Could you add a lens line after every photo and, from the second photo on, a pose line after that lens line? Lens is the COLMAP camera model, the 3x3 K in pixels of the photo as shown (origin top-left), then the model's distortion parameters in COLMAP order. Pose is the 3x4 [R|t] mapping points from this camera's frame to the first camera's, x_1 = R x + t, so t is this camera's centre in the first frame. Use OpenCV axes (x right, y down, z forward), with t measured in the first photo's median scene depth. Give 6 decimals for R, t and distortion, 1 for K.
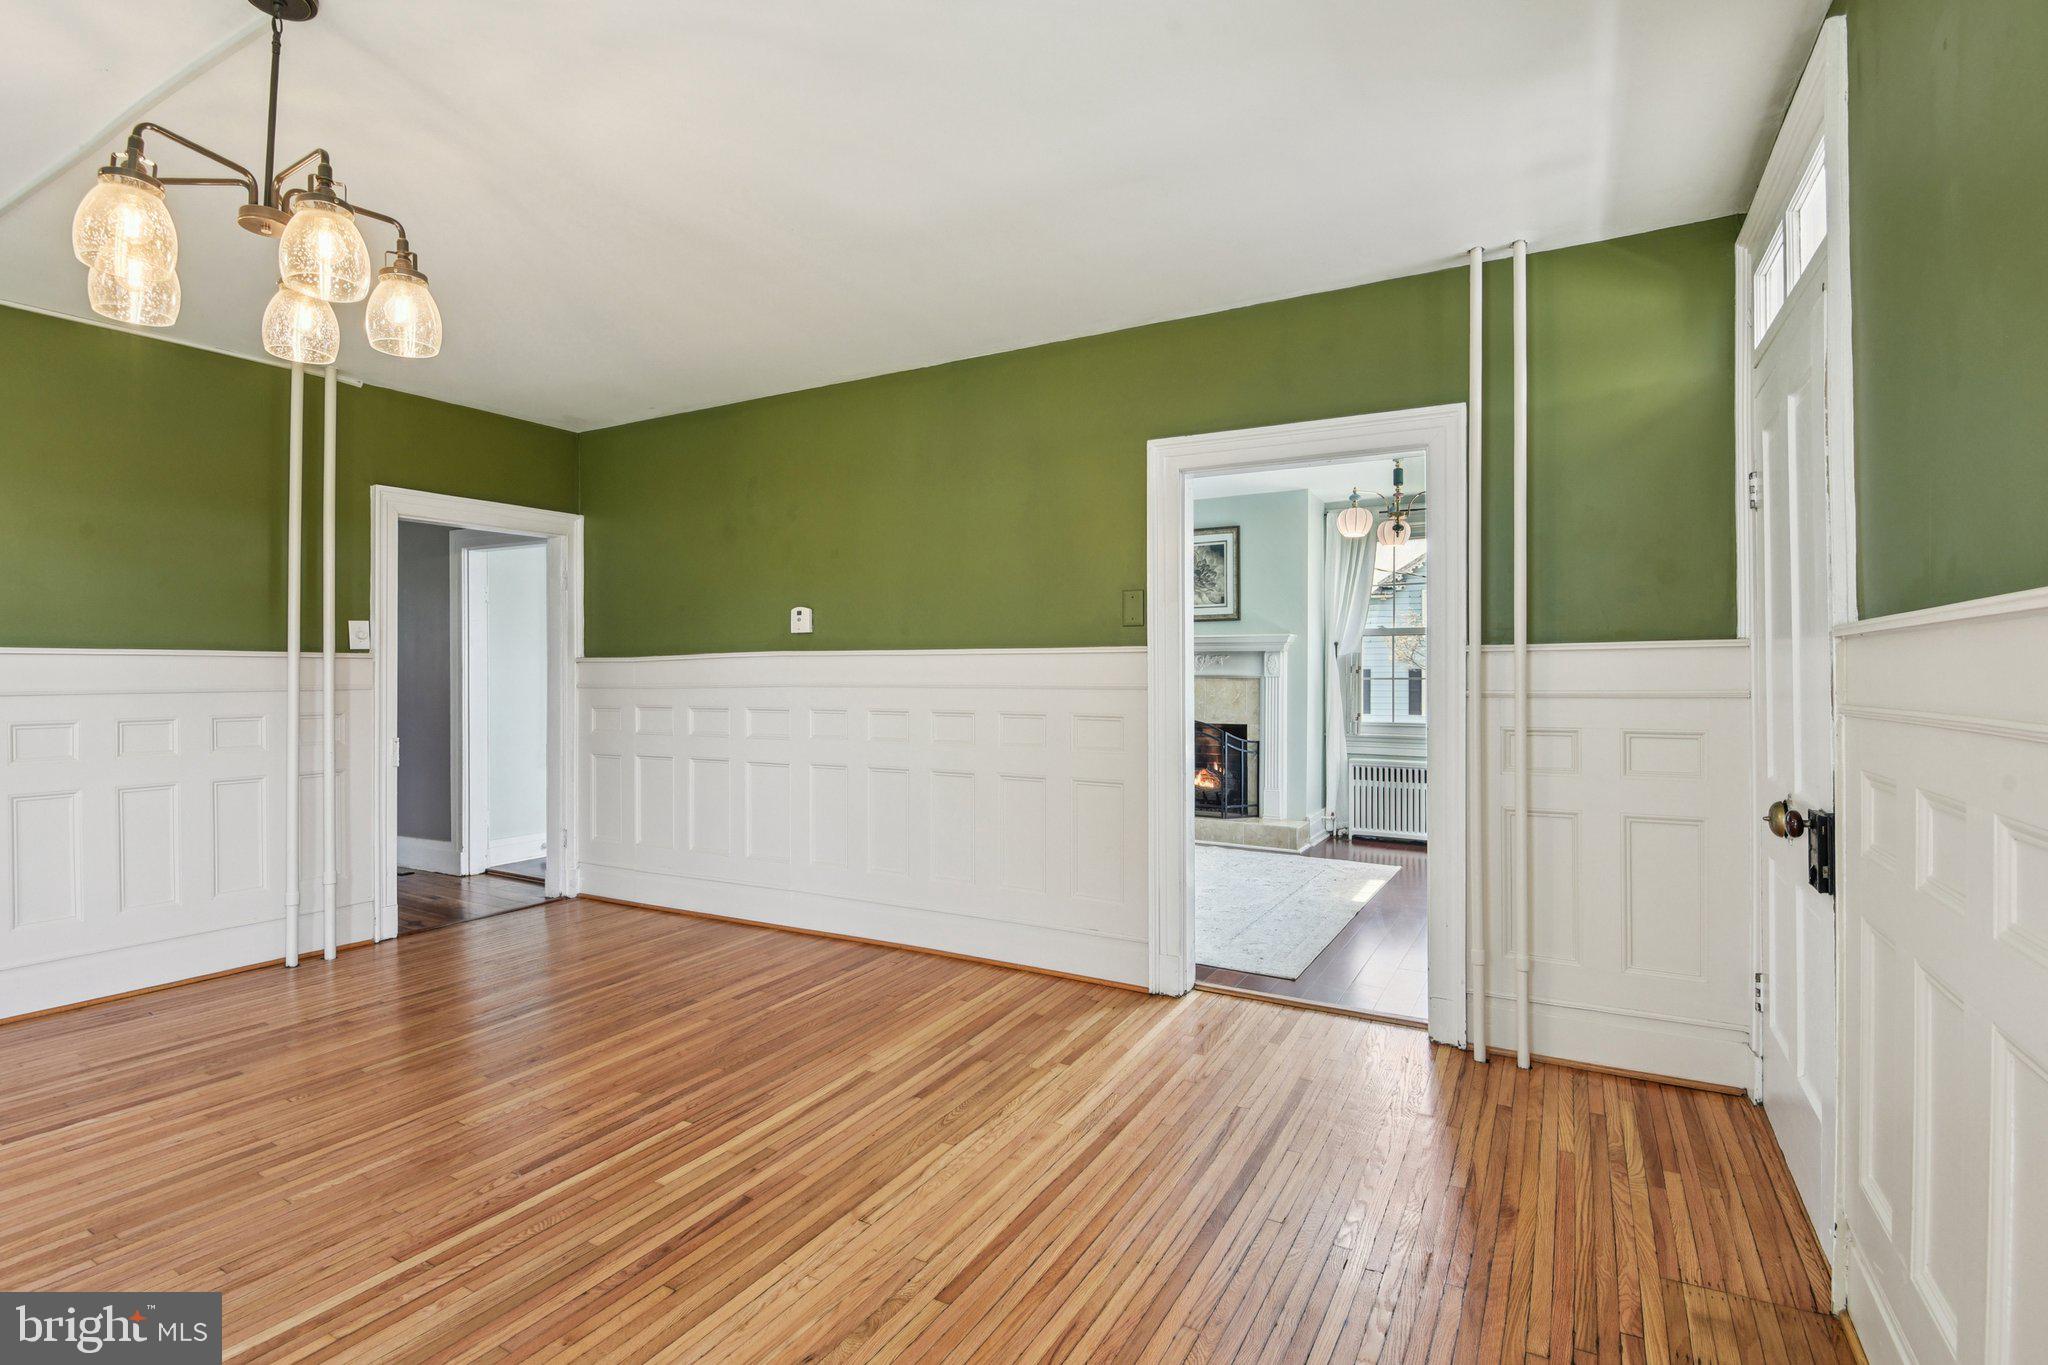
lens RADIAL K [[974.8, 0, 1029.7], [0, 974.8, 676.7], [0, 0, 1]] dist [0.050132, -0.052652]
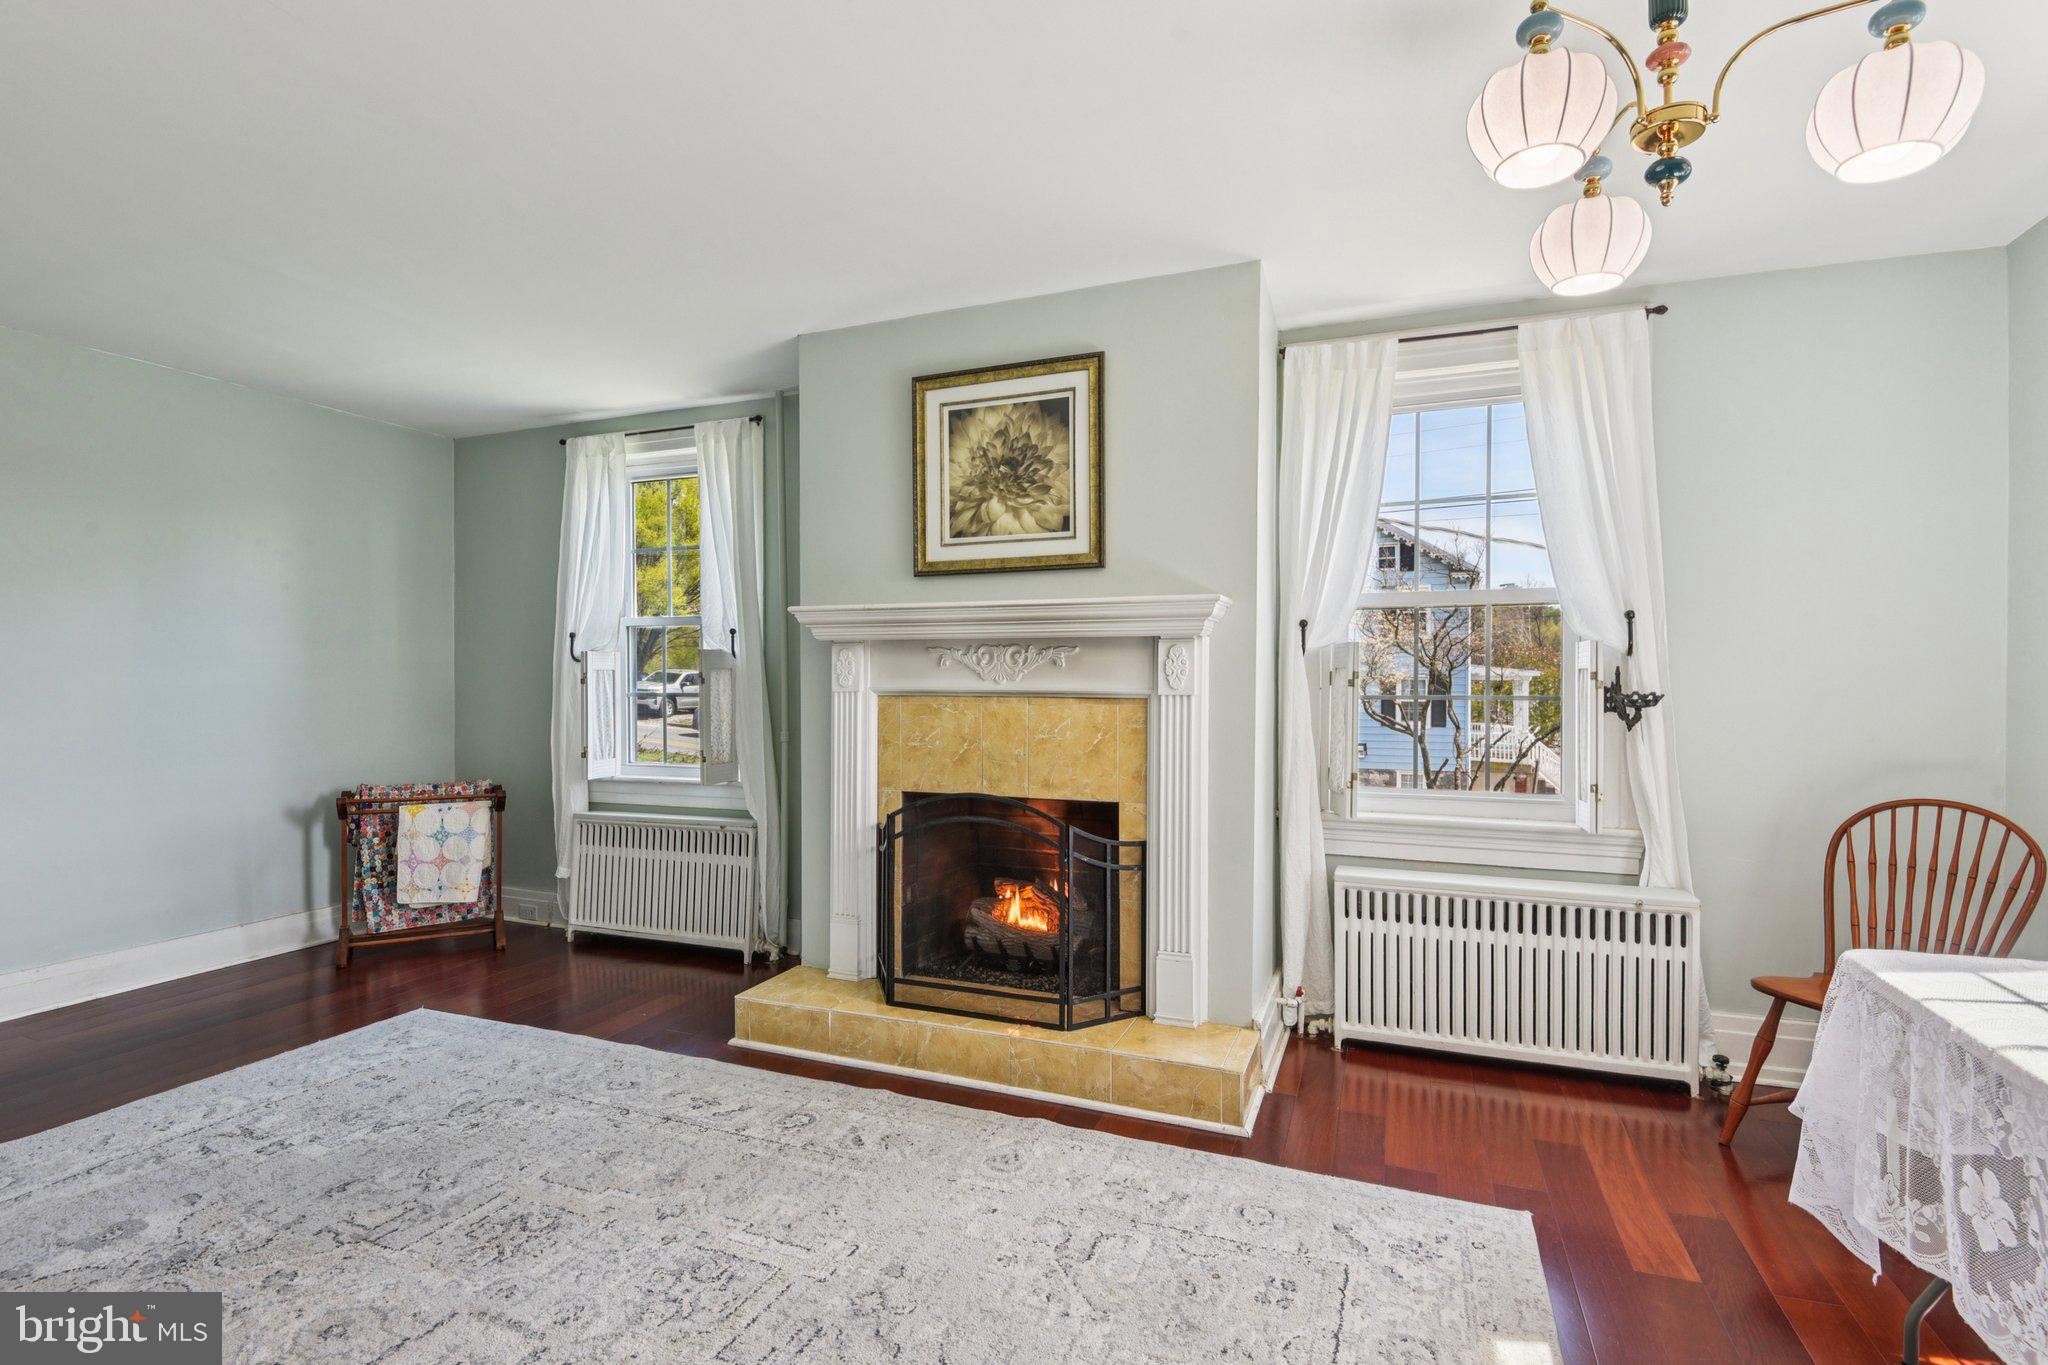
lens RADIAL K [[974.8, 0, 1029.7], [0, 974.8, 676.7], [0, 0, 1]] dist [0.050132, -0.052652]
pose [[0.990849, 0.003620, 0.134925, 0.122201], [-0.002485, 0.999960, -0.008584, -0.004382], [-0.134950, 0.008170, 0.990819, 0.565003]]
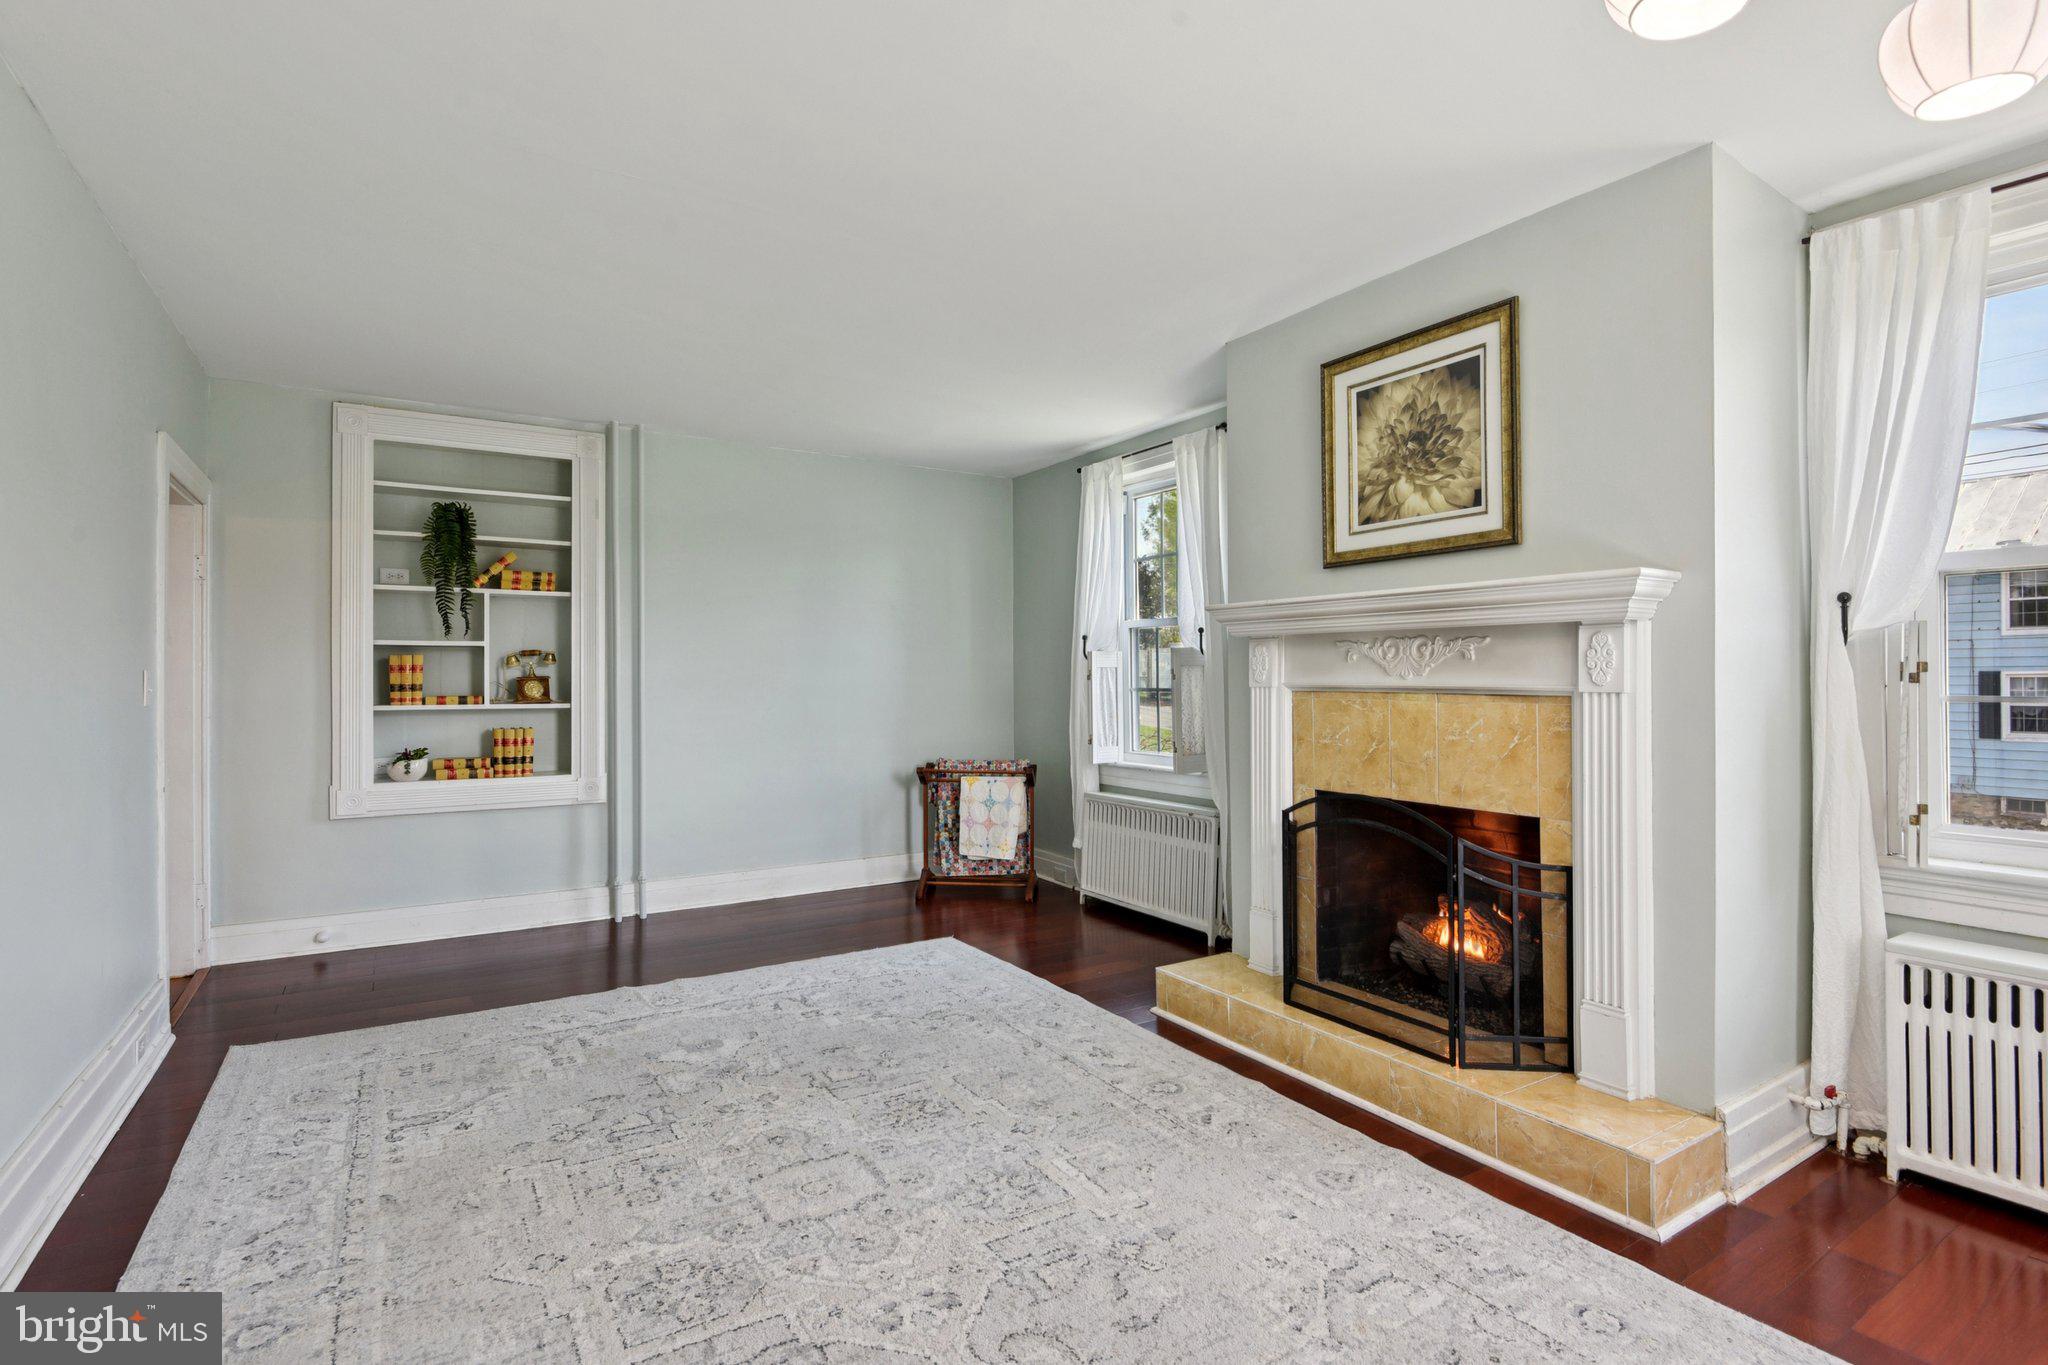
lens RADIAL K [[999.1, 0, 1030.1], [0, 999.1, 666.7], [0, 0, 1]] dist [0.028132, -0.027207]
pose [[0.880961, -0.003285, -0.473177, 0.231955], [-0.003784, 0.999895, -0.013986, -0.003609], [0.473173, 0.014112, 0.880857, 0.561747]]
